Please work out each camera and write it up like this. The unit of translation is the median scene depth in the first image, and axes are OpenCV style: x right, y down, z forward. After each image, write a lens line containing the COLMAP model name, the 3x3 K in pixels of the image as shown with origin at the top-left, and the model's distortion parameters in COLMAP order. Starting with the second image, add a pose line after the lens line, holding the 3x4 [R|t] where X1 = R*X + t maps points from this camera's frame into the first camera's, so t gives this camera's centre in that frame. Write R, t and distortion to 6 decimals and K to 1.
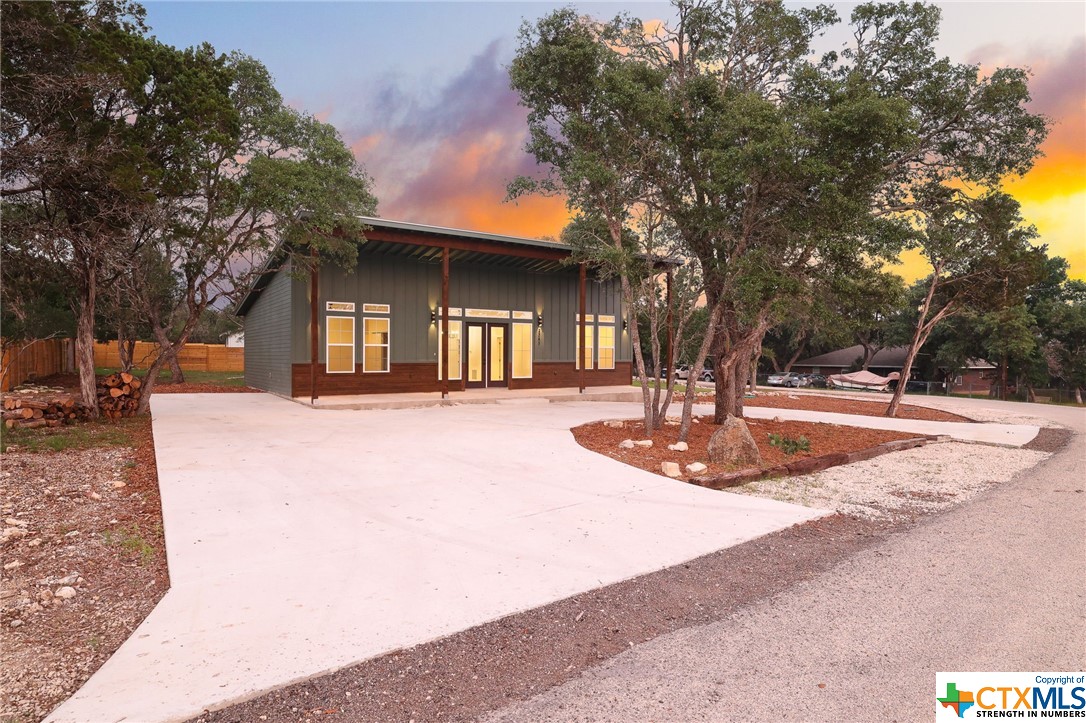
lens RADIAL K [[570.1, 0, 535.1], [0, 570.1, 362.6], [0, 0, 1]] dist [-0.006746, 0.000091]
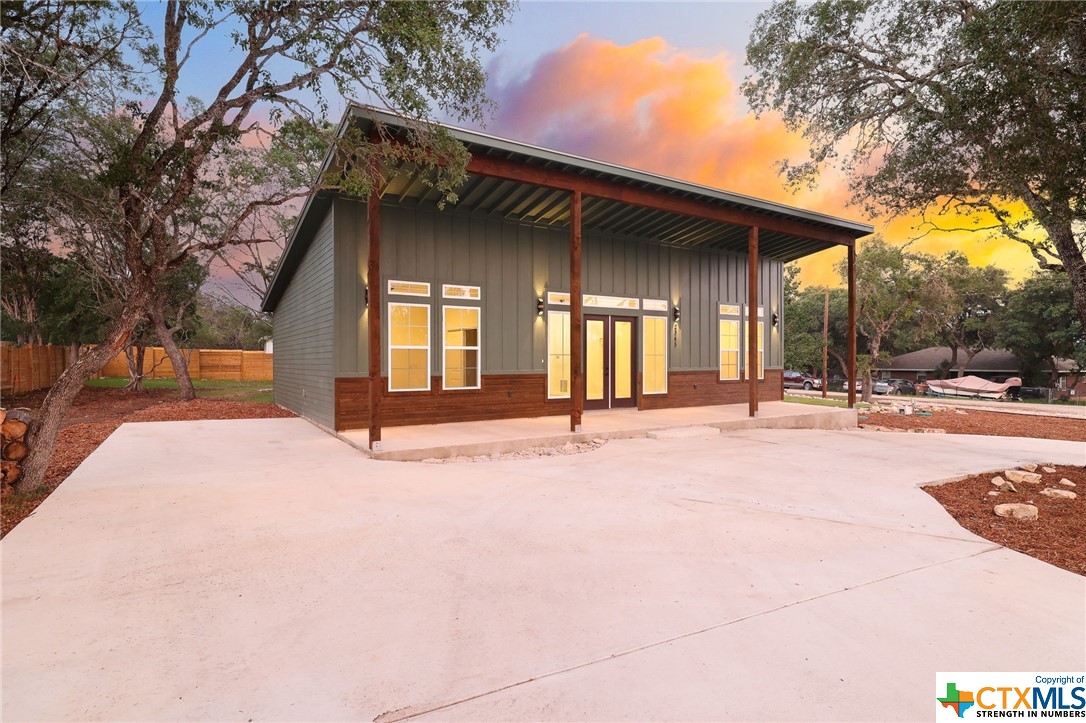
lens RADIAL K [[529.3, 0, 534.8], [0, 529.3, 364.6], [0, 0, 1]] dist [-0.003828, -0.000616]
pose [[0.999185, -0.005102, -0.040032, -0.152649], [0.004952, 0.999980, -0.003857, -0.007733], [0.040051, 0.003656, 0.999191, 0.353650]]
